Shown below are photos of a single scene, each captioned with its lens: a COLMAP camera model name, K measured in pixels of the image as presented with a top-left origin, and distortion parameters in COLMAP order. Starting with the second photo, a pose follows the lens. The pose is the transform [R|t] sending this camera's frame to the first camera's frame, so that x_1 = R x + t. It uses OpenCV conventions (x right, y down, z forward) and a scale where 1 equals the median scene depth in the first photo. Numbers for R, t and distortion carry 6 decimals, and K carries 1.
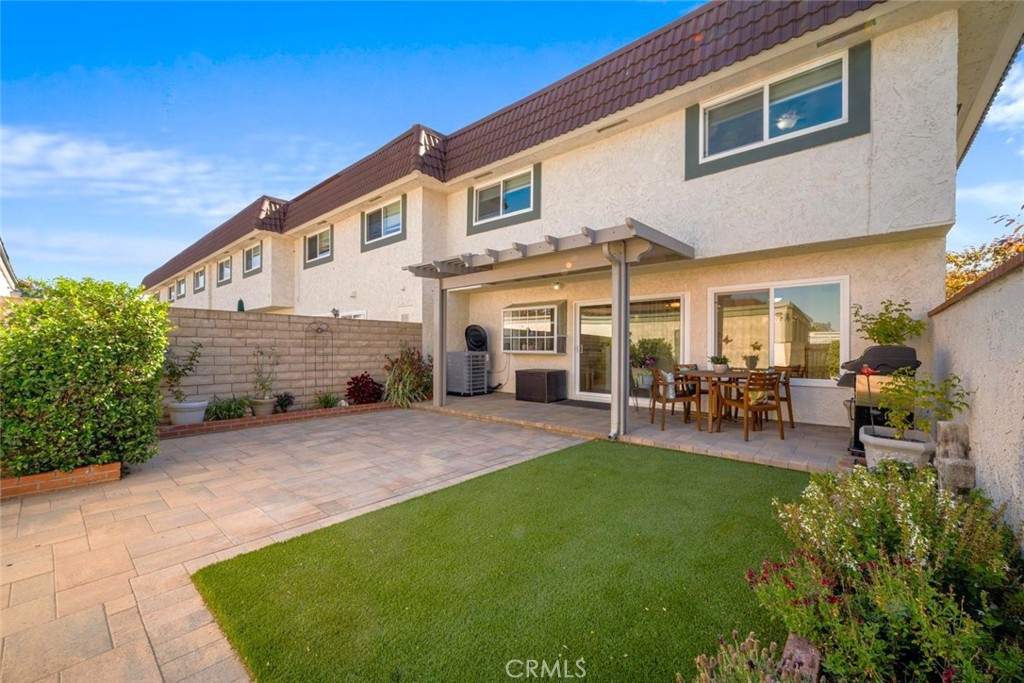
lens RADIAL K [[410.6, 0, 508.8], [0, 410.6, 352.5], [0, 0, 1]] dist [0.001256, 0.000100]
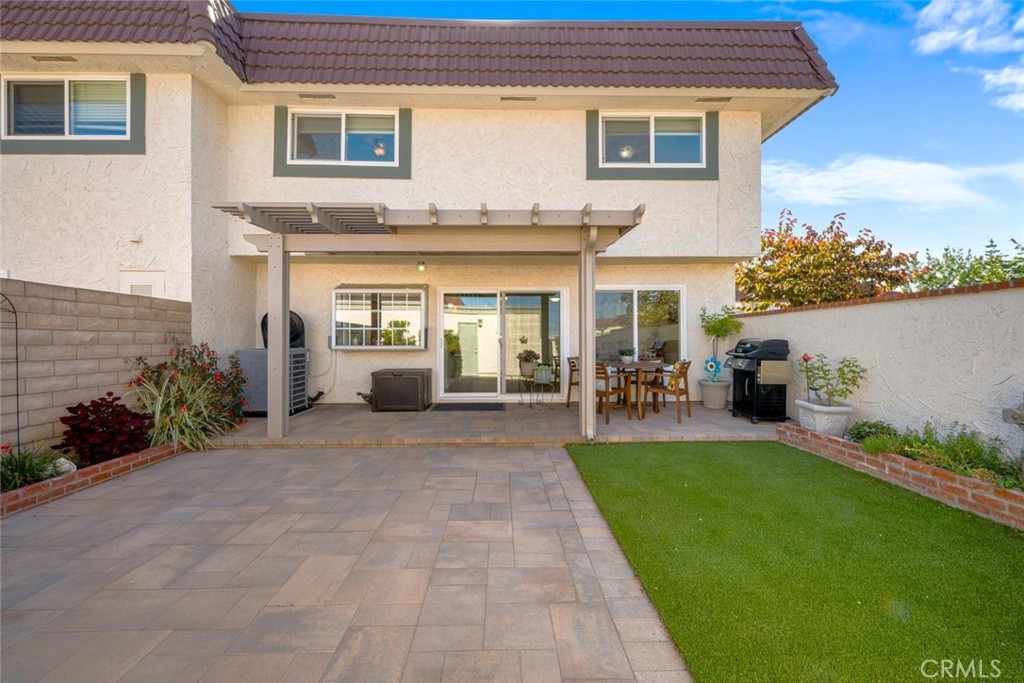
lens RADIAL K [[411.5, 0, 512.0], [0, 411.5, 341.5], [0, 0, 1]] dist [0.000230, 0.000140]
pose [[0.733607, -0.007743, 0.679530, -0.344188], [0.014473, 0.999886, -0.004232, -0.007297], [-0.679420, 0.012939, 0.733636, 0.307347]]
